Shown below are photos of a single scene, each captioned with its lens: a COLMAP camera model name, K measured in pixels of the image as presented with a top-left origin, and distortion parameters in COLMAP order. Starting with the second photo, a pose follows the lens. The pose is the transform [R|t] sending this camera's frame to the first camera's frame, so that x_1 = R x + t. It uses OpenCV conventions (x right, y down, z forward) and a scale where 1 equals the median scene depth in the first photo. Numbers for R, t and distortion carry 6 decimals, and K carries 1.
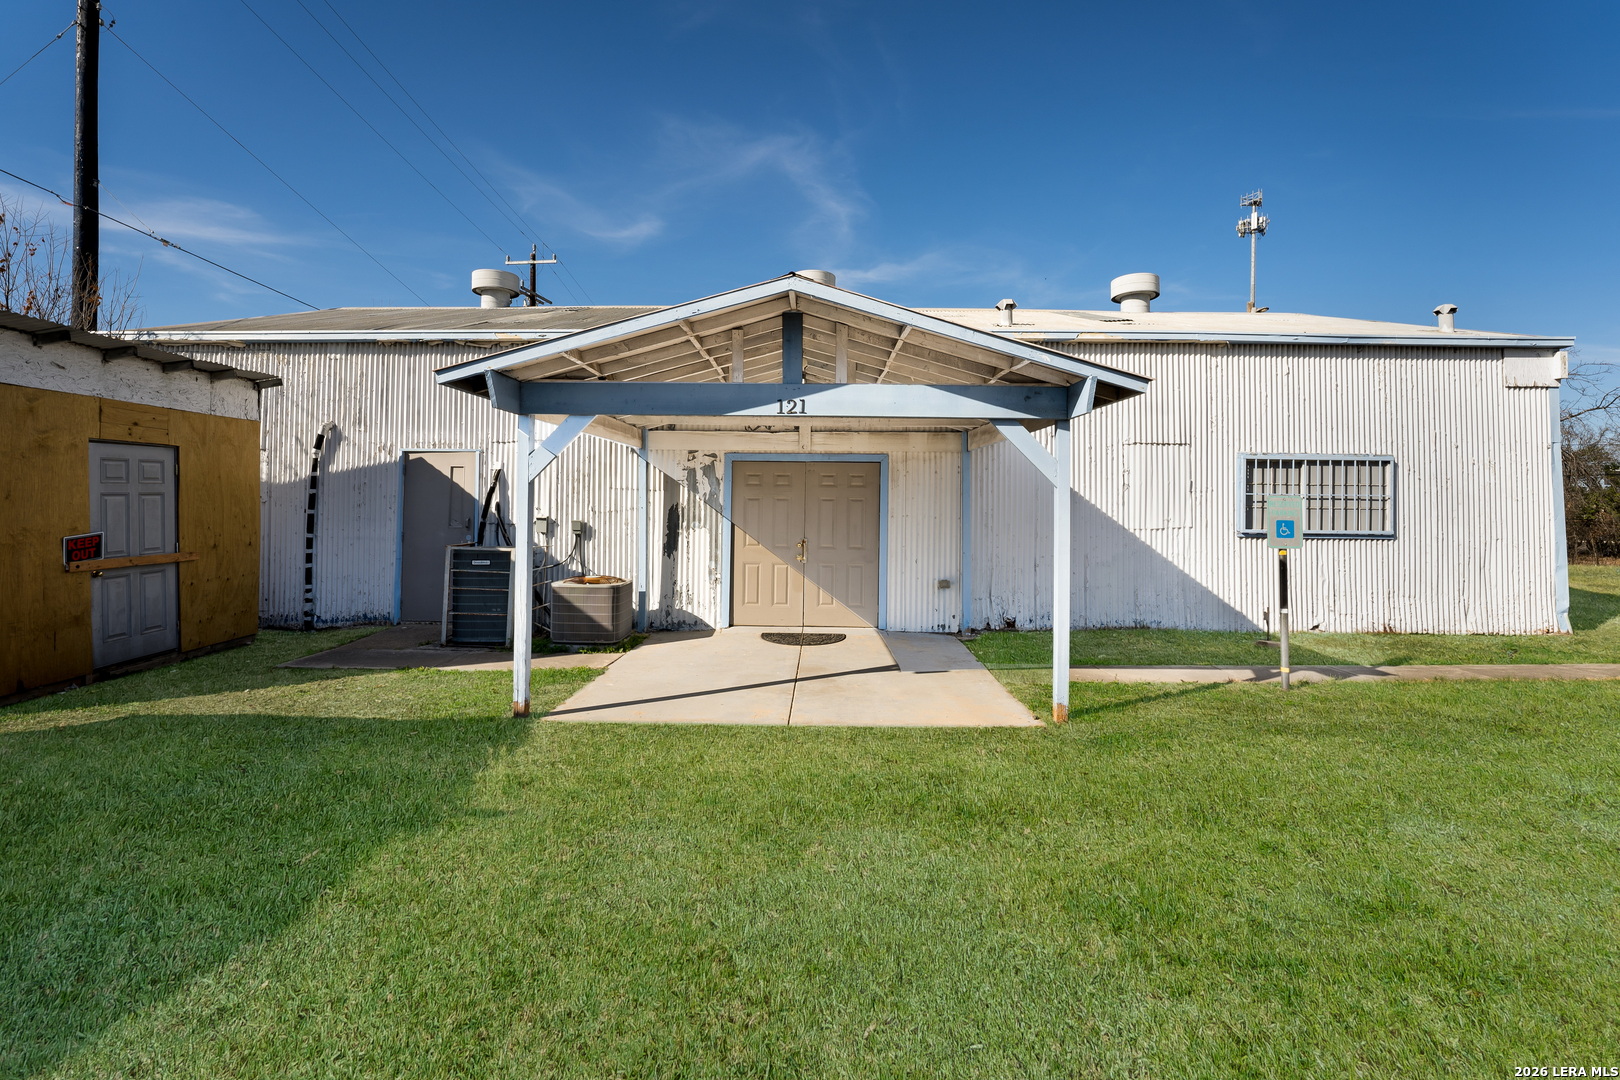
lens RADIAL K [[711.8, 0, 778.3], [0, 711.8, 505.5], [0, 0, 1]] dist [-0.025251, 0.004215]
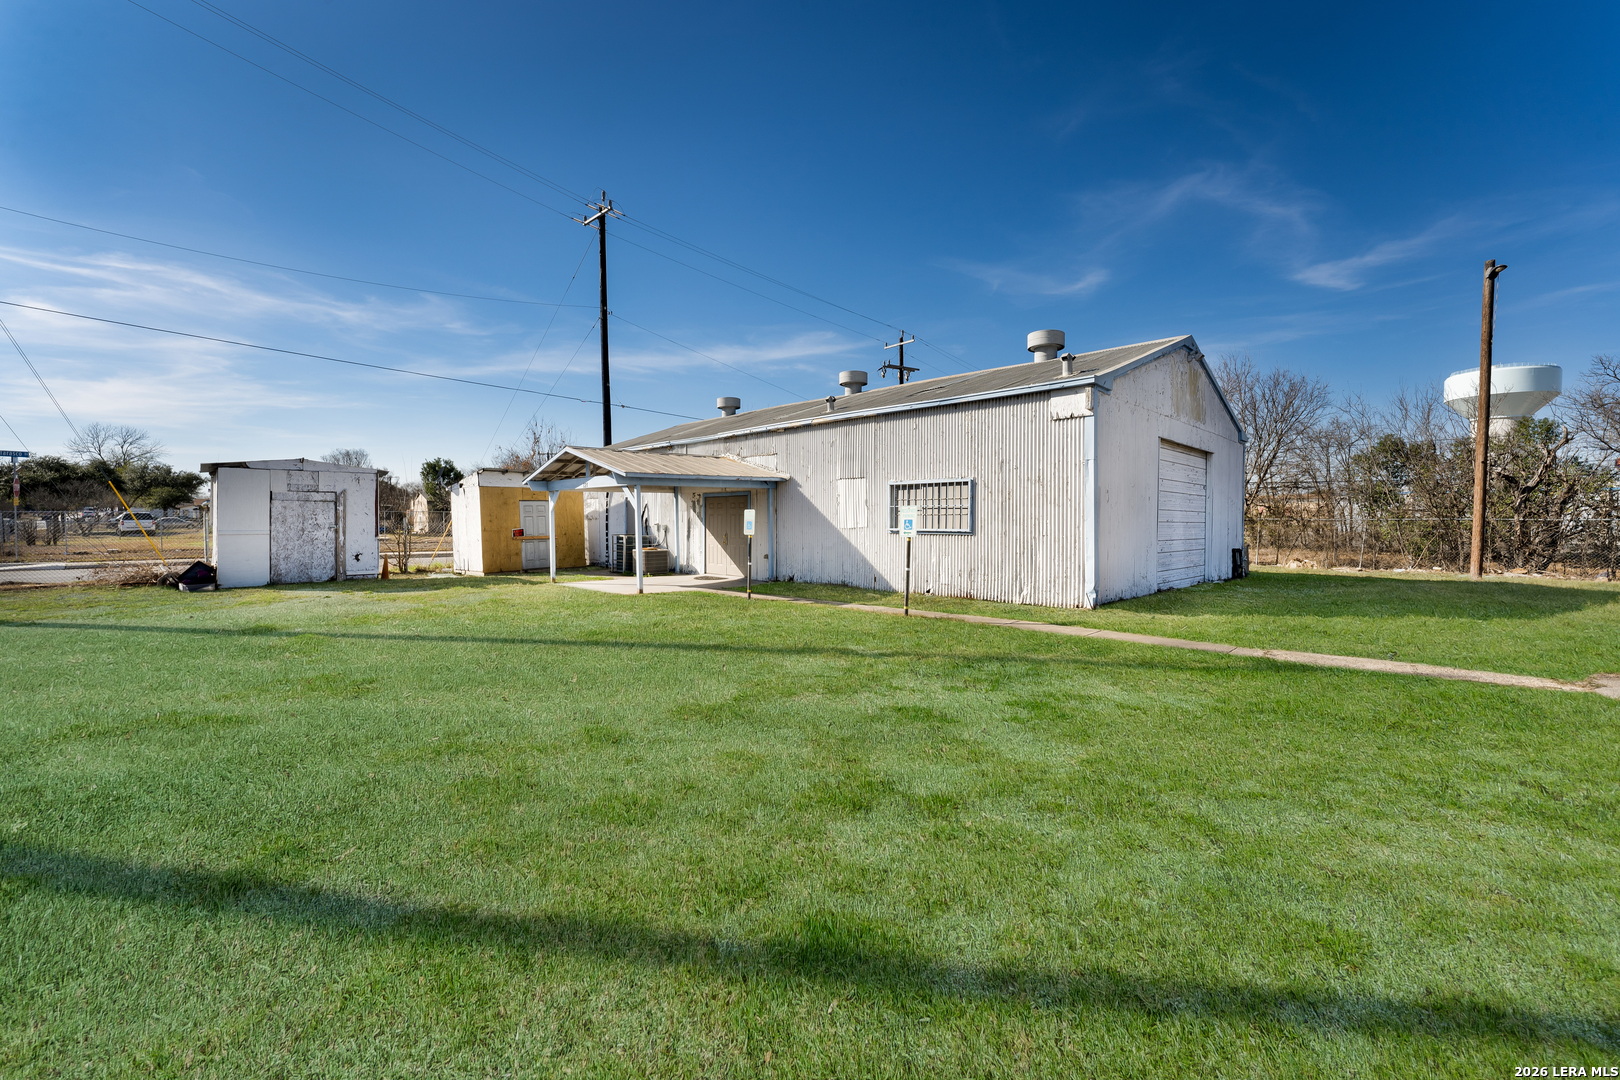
lens RADIAL K [[669.3, 0, 808.2], [0, 669.3, 535.3], [0, 0, 1]] dist [-0.018829, 0.001487]
pose [[0.716813, 0.006713, -0.697234, 1.593741], [0.010740, 0.999729, 0.020667, 0.015702], [0.697183, -0.022302, 0.716546, -0.236428]]
